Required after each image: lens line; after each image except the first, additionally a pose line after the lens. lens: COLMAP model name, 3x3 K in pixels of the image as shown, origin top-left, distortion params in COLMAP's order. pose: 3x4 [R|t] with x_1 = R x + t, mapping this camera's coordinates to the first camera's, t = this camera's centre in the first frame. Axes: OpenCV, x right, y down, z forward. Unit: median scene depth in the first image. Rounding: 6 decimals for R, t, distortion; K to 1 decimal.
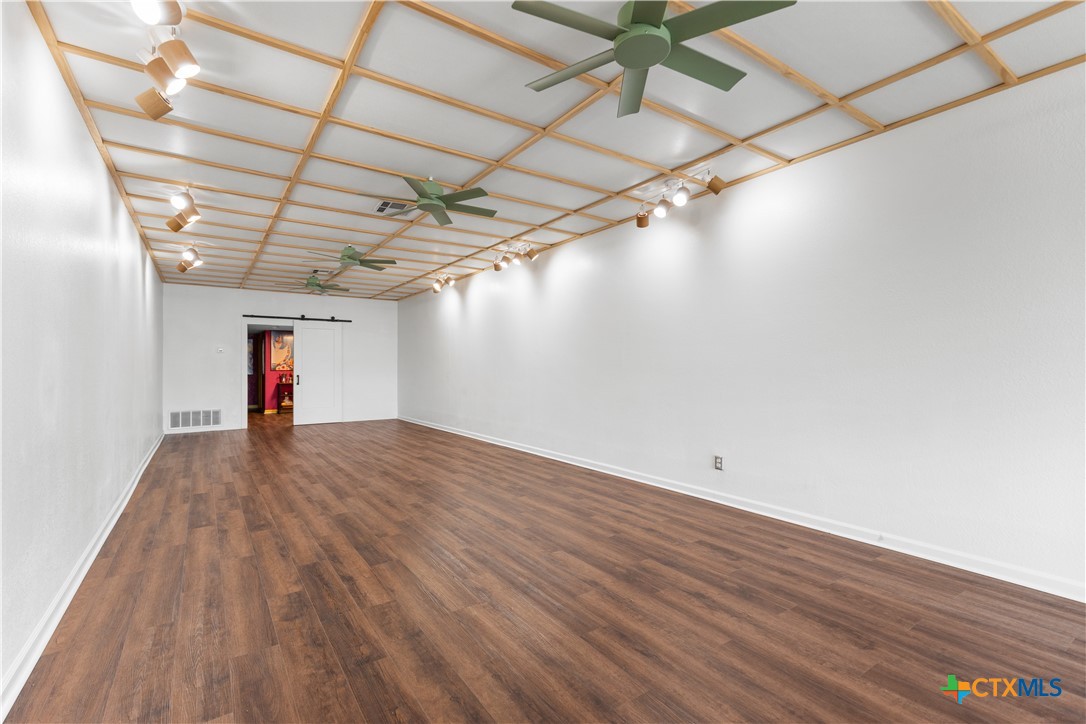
lens RADIAL K [[491.3, 0, 547.9], [0, 491.3, 364.6], [0, 0, 1]] dist [0.026137, 0.000673]
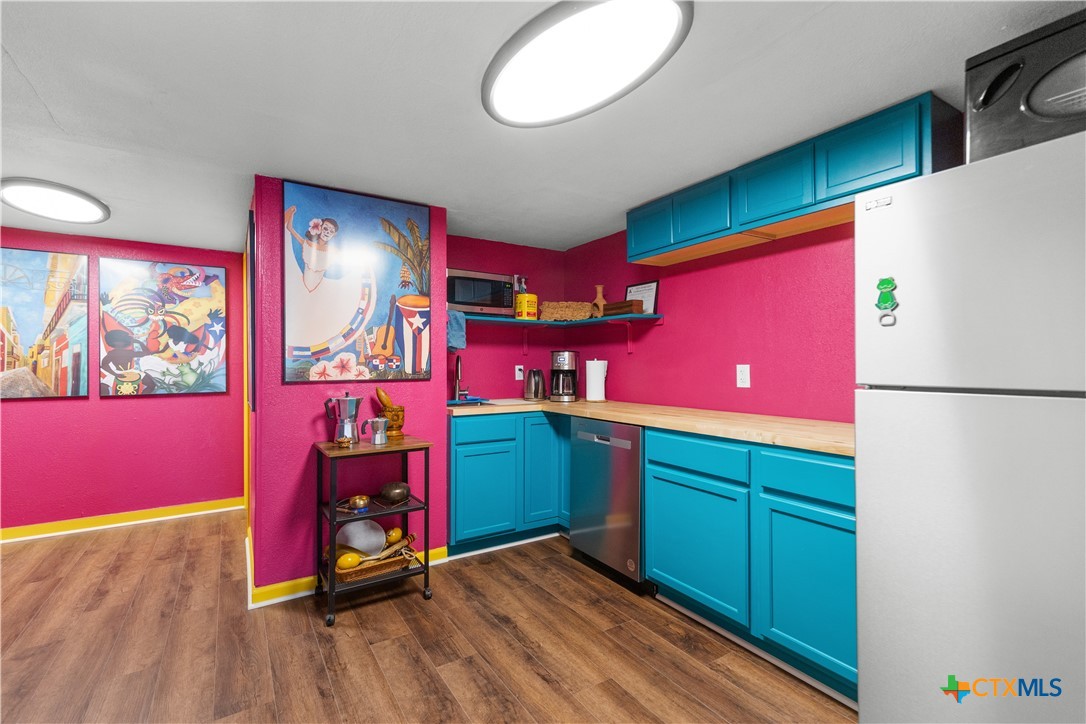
lens RADIAL K [[491.3, 0, 538.2], [0, 491.3, 361.0], [0, 0, 1]] dist [0.026137, 0.000673]
pose [[0.999889, -0.001479, -0.014804, -0.599120], [0.001419, 0.999991, -0.004076, 0.005563], [0.014810, 0.004055, 0.999882, 1.059905]]
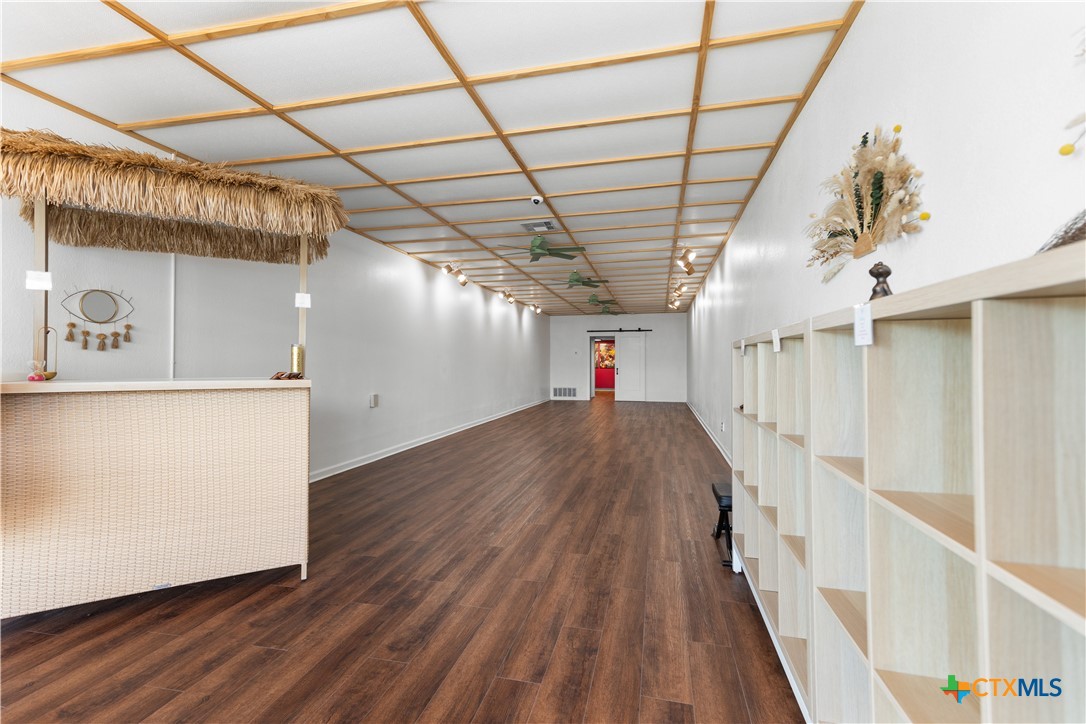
lens RADIAL K [[491.3, 0, 543.4], [0, 491.3, 358.0], [0, 0, 1]] dist [0.026137, 0.000673]
pose [[0.668295, -0.003077, -0.743890, 0.504624], [0.000495, 0.999993, -0.003692, -0.004368], [0.743896, 0.002099, 0.668292, -0.193976]]
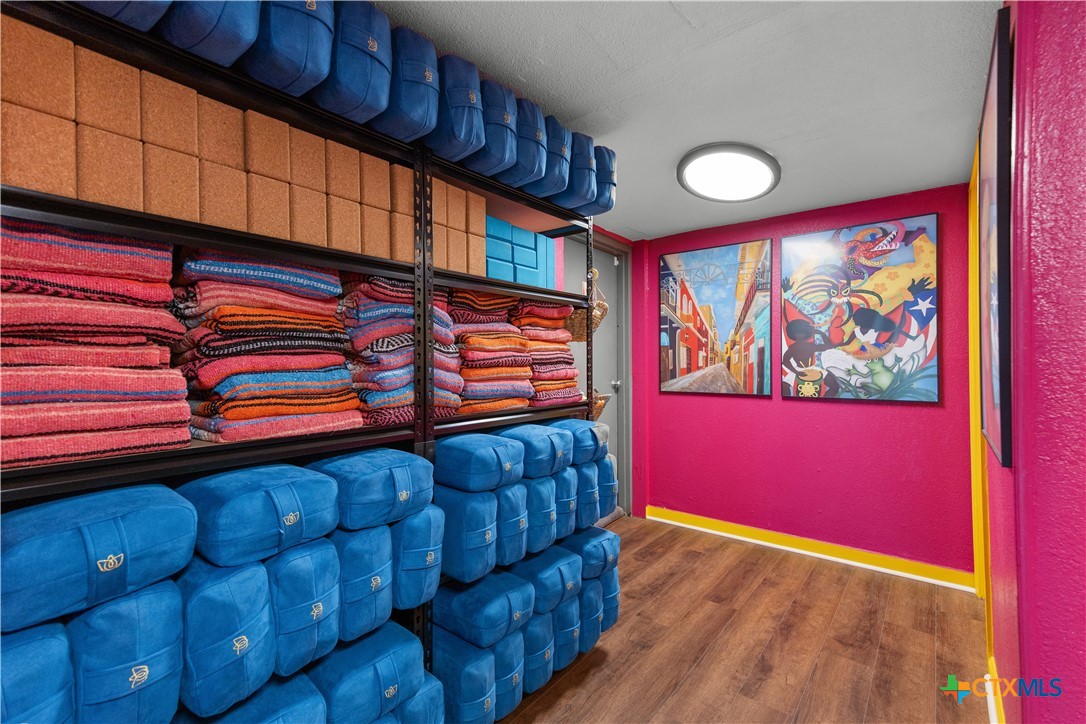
lens RADIAL K [[491.3, 0, 538.4], [0, 491.3, 358.9], [0, 0, 1]] dist [0.026137, 0.000673]
pose [[0.313407, -0.004353, -0.949609, -0.675596], [0.002681, 0.999990, -0.003699, 0.006007], [0.949615, -0.001386, 0.313415, 1.178504]]
